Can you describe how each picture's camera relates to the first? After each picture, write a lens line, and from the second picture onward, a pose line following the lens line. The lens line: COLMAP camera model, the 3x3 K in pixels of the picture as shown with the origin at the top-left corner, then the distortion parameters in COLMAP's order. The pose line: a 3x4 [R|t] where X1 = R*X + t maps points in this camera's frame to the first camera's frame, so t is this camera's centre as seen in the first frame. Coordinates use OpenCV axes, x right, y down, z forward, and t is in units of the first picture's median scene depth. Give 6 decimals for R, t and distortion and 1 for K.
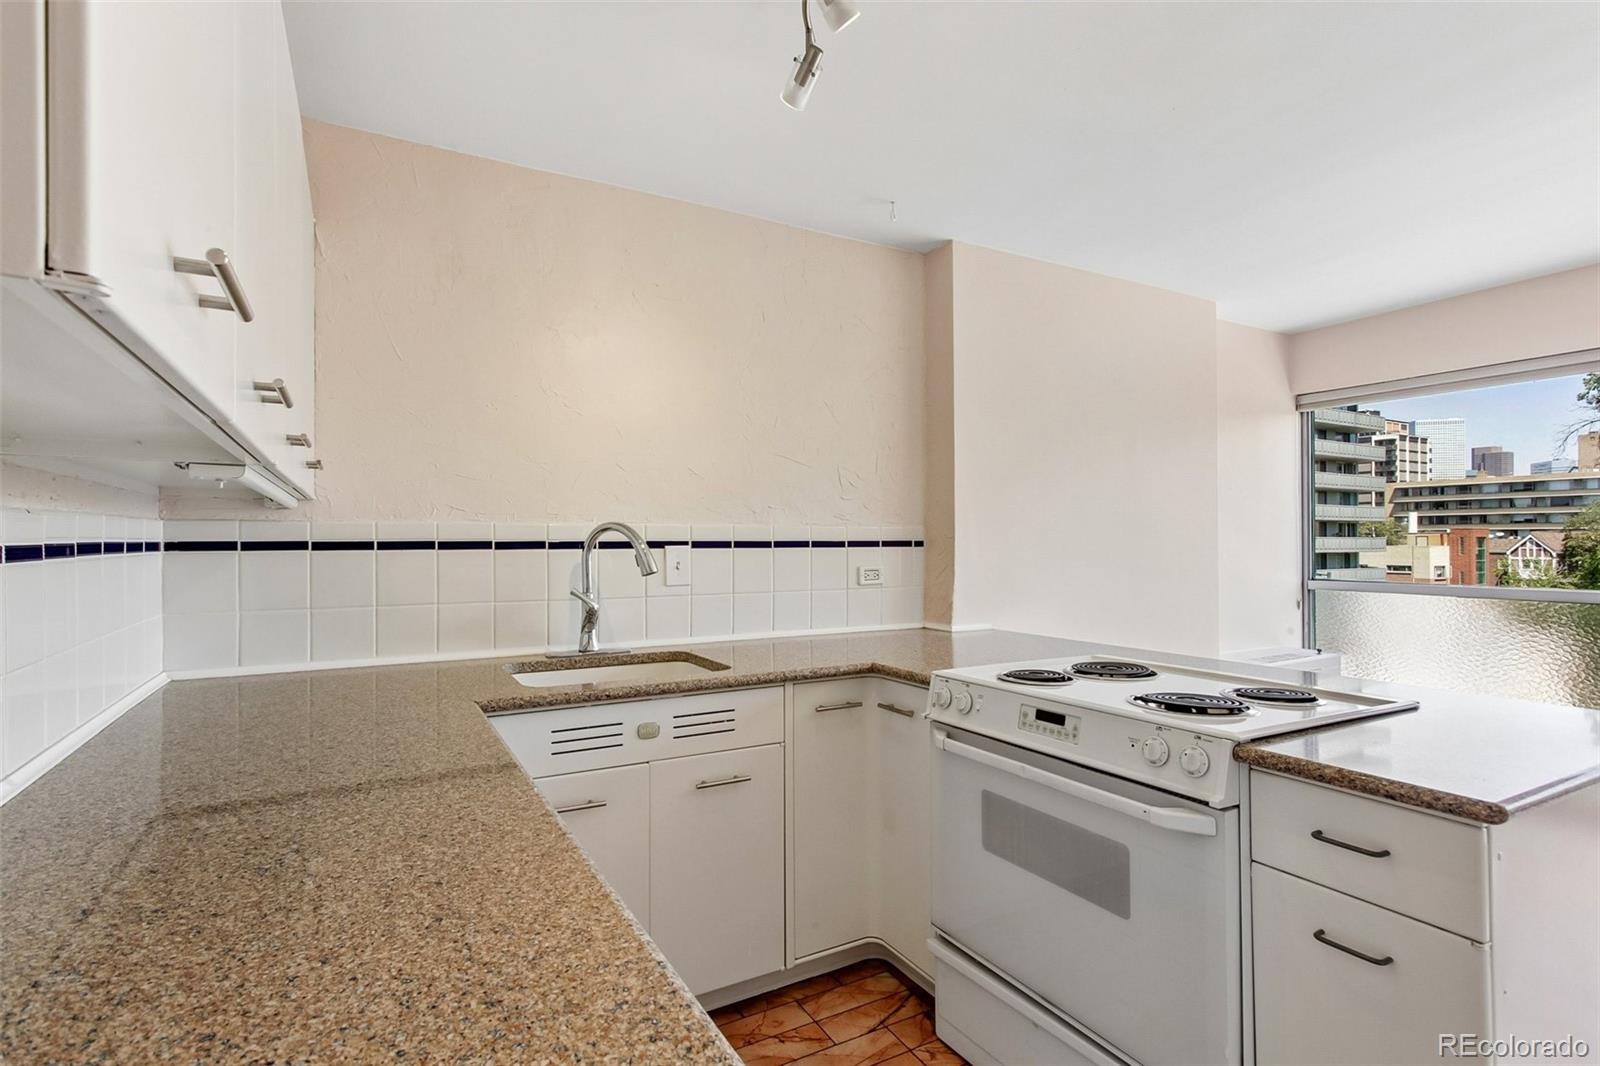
lens RADIAL K [[775.7, 0, 799.0], [0, 775.7, 525.0], [0, 0, 1]] dist [-0.012589, 0.007497]
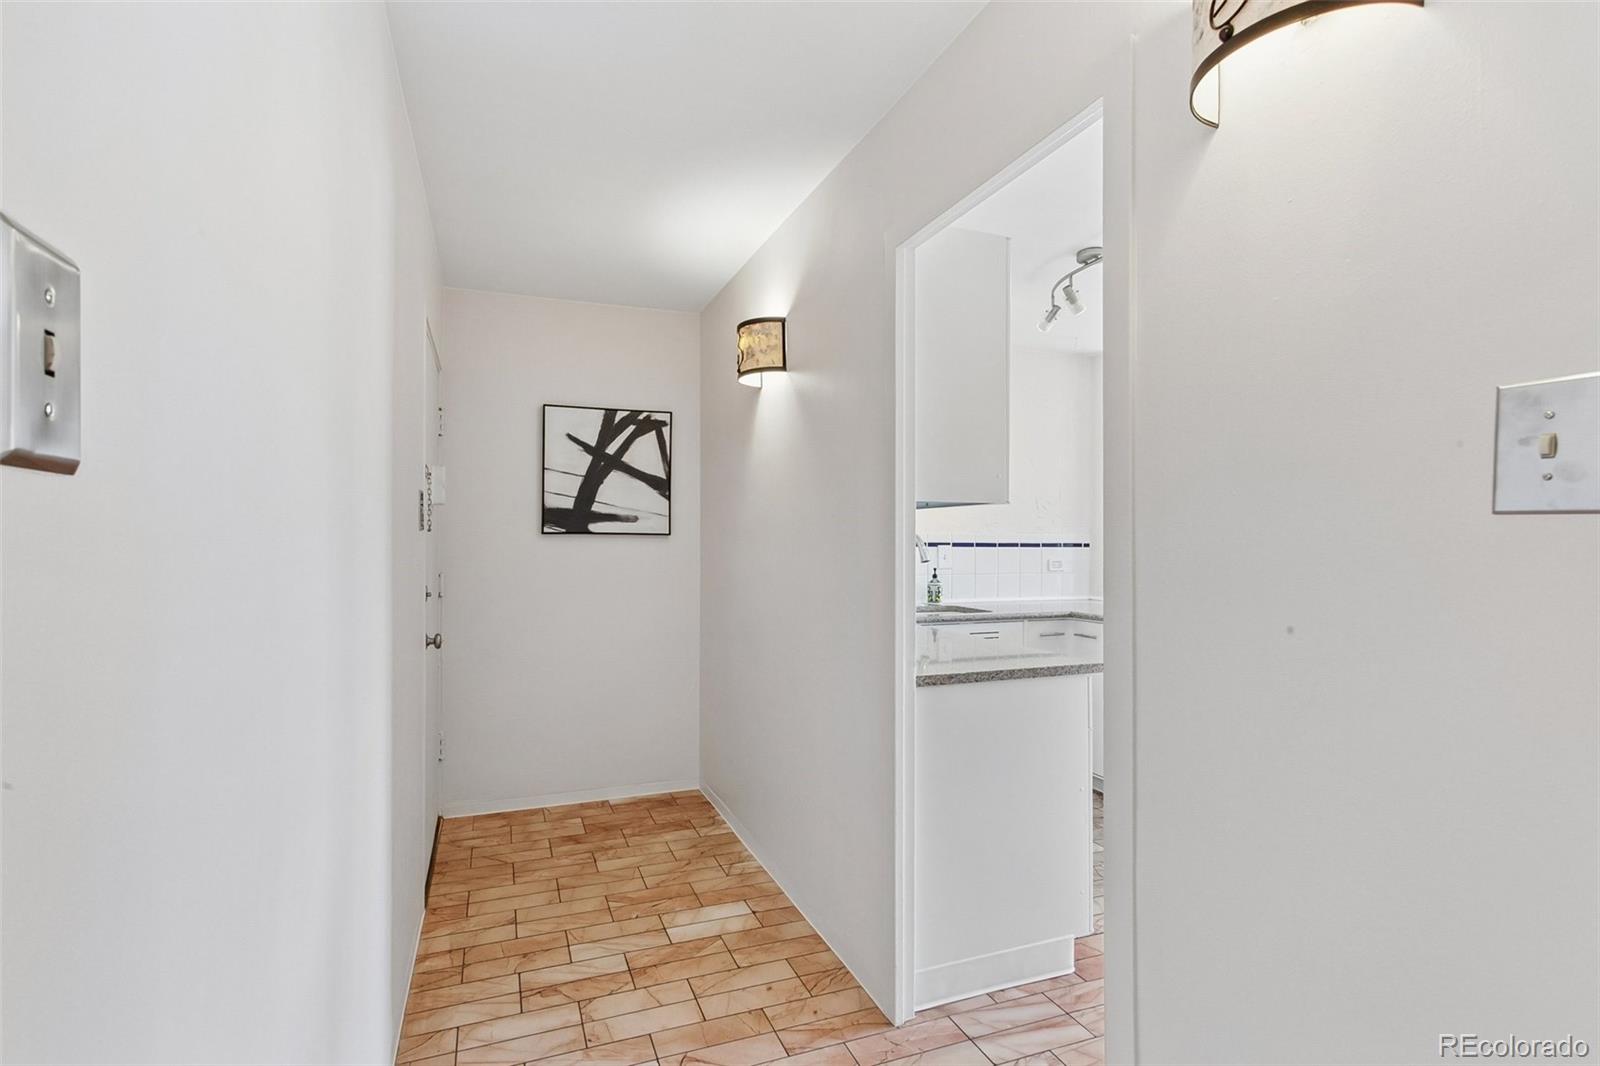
lens RADIAL K [[775.7, 0, 808.1], [0, 775.7, 522.7], [0, 0, 1]] dist [-0.012589, 0.007497]
pose [[0.991189, 0.004401, -0.132384, -0.135082], [-0.004985, 0.999979, -0.004079, -0.008322], [0.132363, 0.004703, 0.991190, -0.427097]]
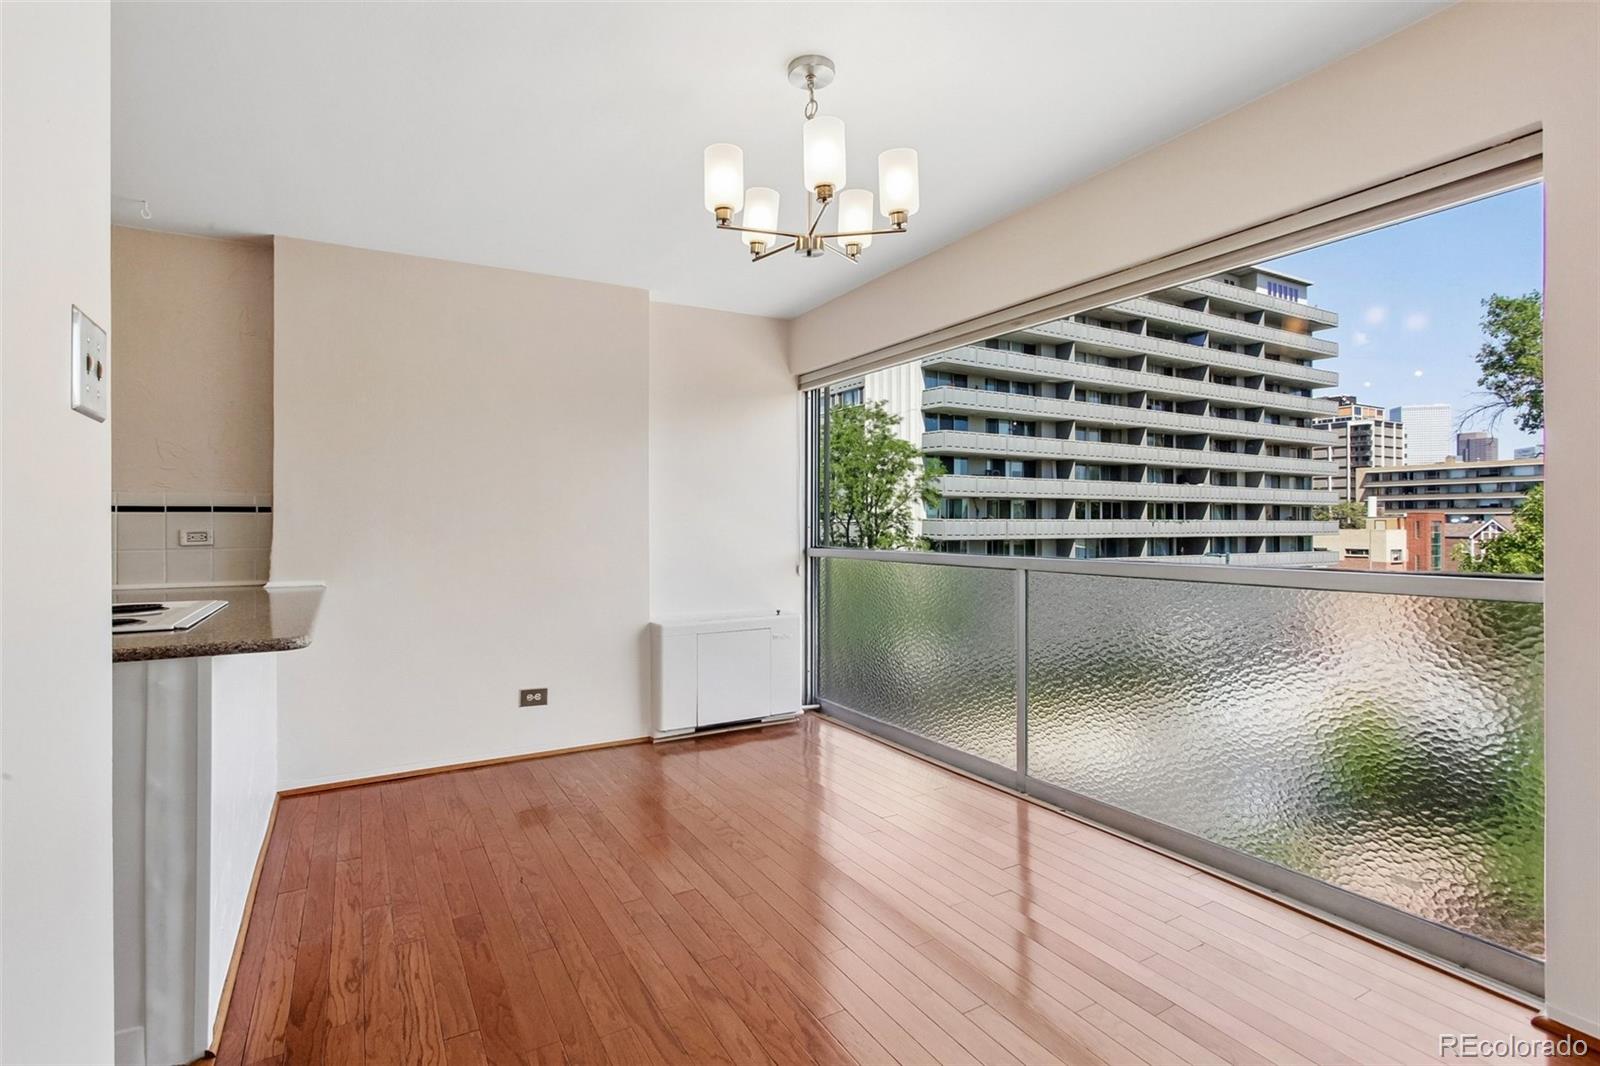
lens RADIAL K [[775.7, 0, 801.2], [0, 775.7, 509.1], [0, 0, 1]] dist [-0.012589, 0.007497]
pose [[0.999913, 0.000214, 0.013209, 0.637247], [-0.000203, 1.000000, -0.000840, 0.017165], [-0.013210, 0.000837, 0.999912, -0.076521]]
